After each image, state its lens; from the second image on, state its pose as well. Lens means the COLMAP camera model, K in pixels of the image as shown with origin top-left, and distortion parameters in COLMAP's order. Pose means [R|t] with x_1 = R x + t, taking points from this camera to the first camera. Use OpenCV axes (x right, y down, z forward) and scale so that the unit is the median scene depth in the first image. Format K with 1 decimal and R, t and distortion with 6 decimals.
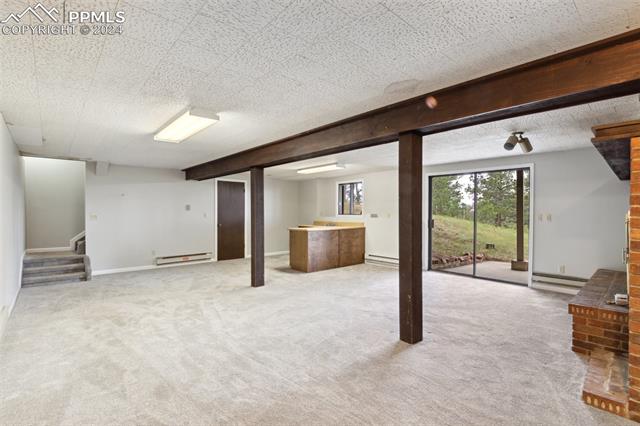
lens RADIAL K [[300.6, 0, 313.6], [0, 300.6, 211.1], [0, 0, 1]] dist [-0.007630, -0.000064]
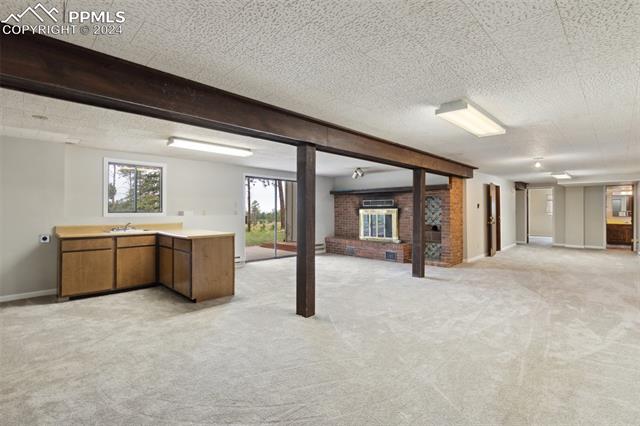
lens RADIAL K [[300.6, 0, 316.2], [0, 300.6, 212.0], [0, 0, 1]] dist [-0.007630, -0.000064]
pose [[-0.056762, -0.010303, 0.998335, -0.622754], [-0.008915, 0.999912, 0.009812, 0.000999], [-0.998348, -0.008343, -0.056849, 0.716850]]
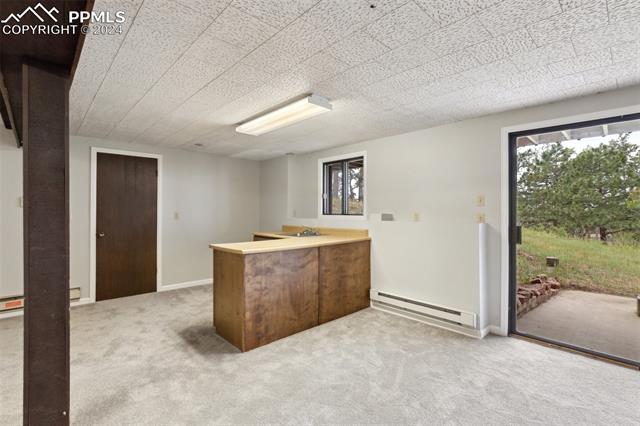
lens RADIAL K [[300.6, 0, 312.1], [0, 300.6, 210.2], [0, 0, 1]] dist [-0.007630, -0.000064]
pose [[0.999845, -0.000519, 0.017581, 0.060219], [0.000512, 1.000000, 0.000373, 0.002698], [-0.017581, -0.000364, 0.999845, 0.482266]]
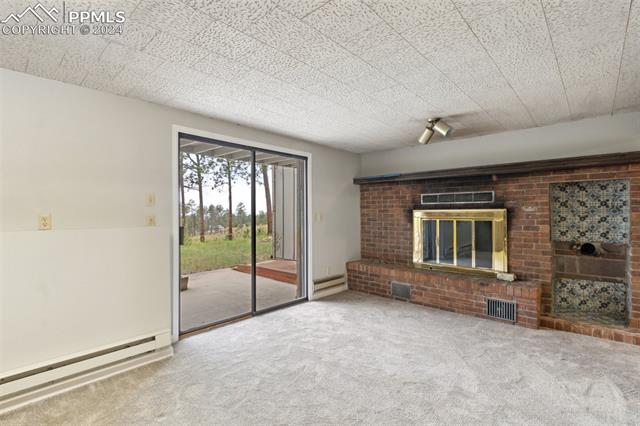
lens RADIAL K [[300.6, 0, 314.6], [0, 300.6, 213.0], [0, 0, 1]] dist [-0.007630, -0.000064]
pose [[-0.093384, -0.006948, 0.995606, -0.079473], [-0.003056, 0.999973, 0.006692, 0.002010], [-0.995625, -0.002417, -0.093403, 0.743303]]
